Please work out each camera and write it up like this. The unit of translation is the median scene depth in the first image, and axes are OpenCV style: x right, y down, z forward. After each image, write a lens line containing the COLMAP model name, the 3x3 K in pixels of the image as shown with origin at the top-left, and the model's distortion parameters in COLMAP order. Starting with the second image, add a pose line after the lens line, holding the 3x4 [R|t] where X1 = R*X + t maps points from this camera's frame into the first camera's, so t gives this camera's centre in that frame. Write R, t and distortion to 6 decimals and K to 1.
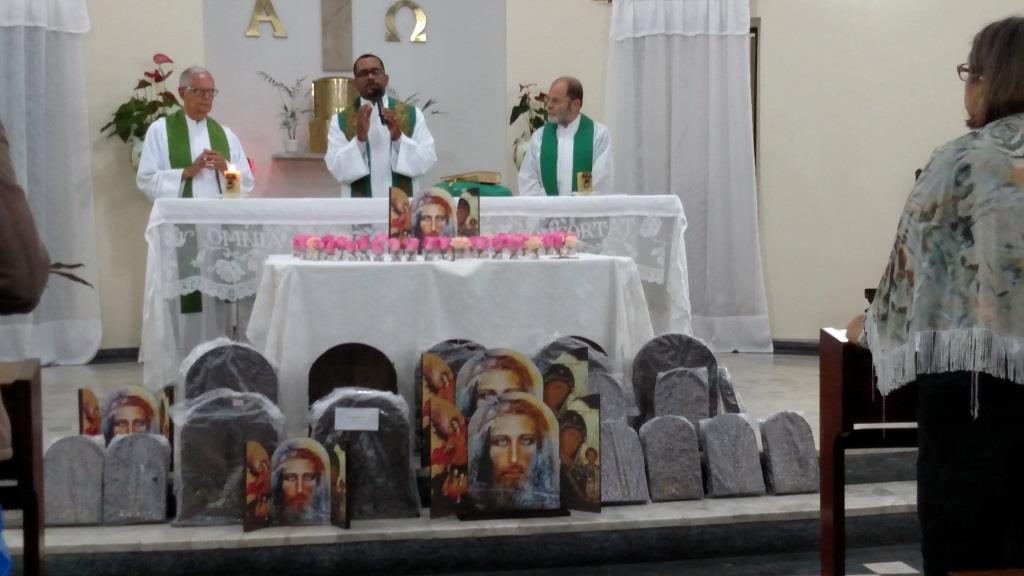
lens RADIAL K [[1556.8, 0, 513.8], [0, 1556.8, 302.2], [0, 0, 1]] dist [0.238704, -0.112204]
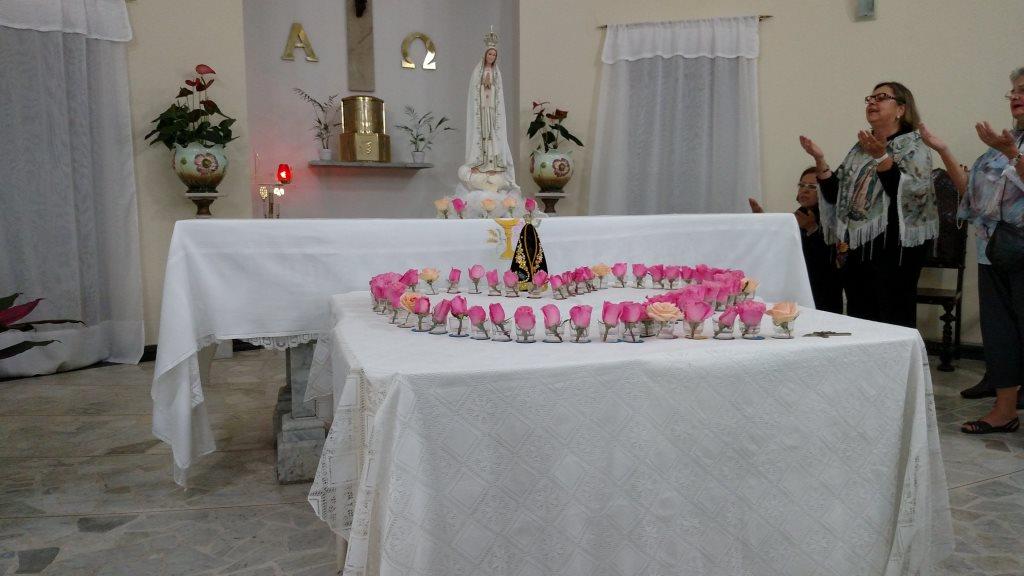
lens RADIAL K [[803.4, 0, 512.7], [0, 803.4, 300.1], [0, 0, 1]] dist [0.224592, -0.393952]
pose [[0.994131, -0.006717, 0.107979, -0.077176], [-0.001096, 0.997394, 0.072132, -0.039931], [-0.108182, -0.071827, 0.991533, 0.417184]]
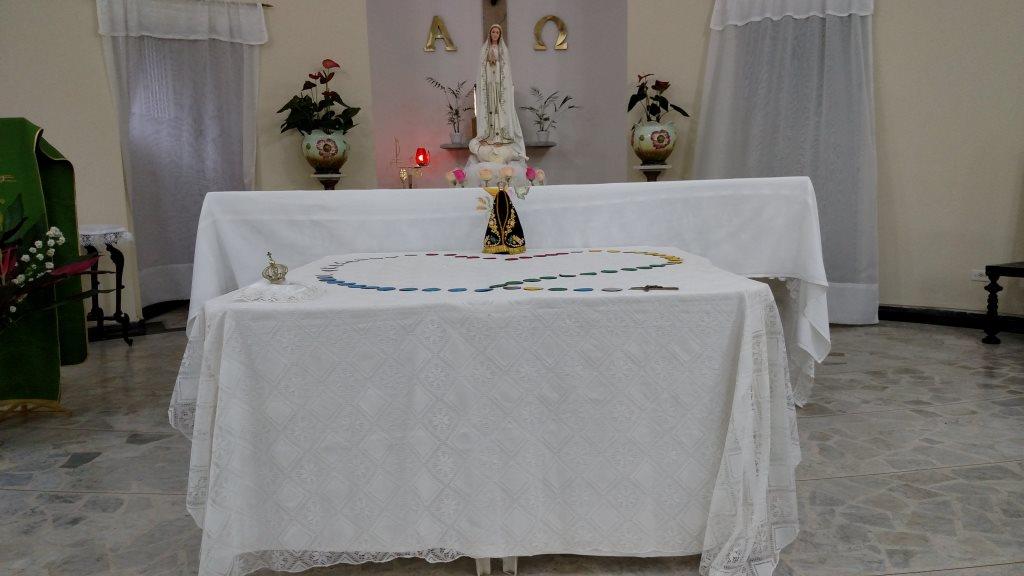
lens RADIAL K [[793.8, 0, 509.1], [0, 793.8, 298.8], [0, 0, 1]] dist [0.240363, -0.451840]
pose [[0.984011, 0.011554, -0.177735, 0.017993], [0.004918, 0.995751, 0.091955, -0.033292], [0.178042, -0.091359, 0.979773, 0.403423]]
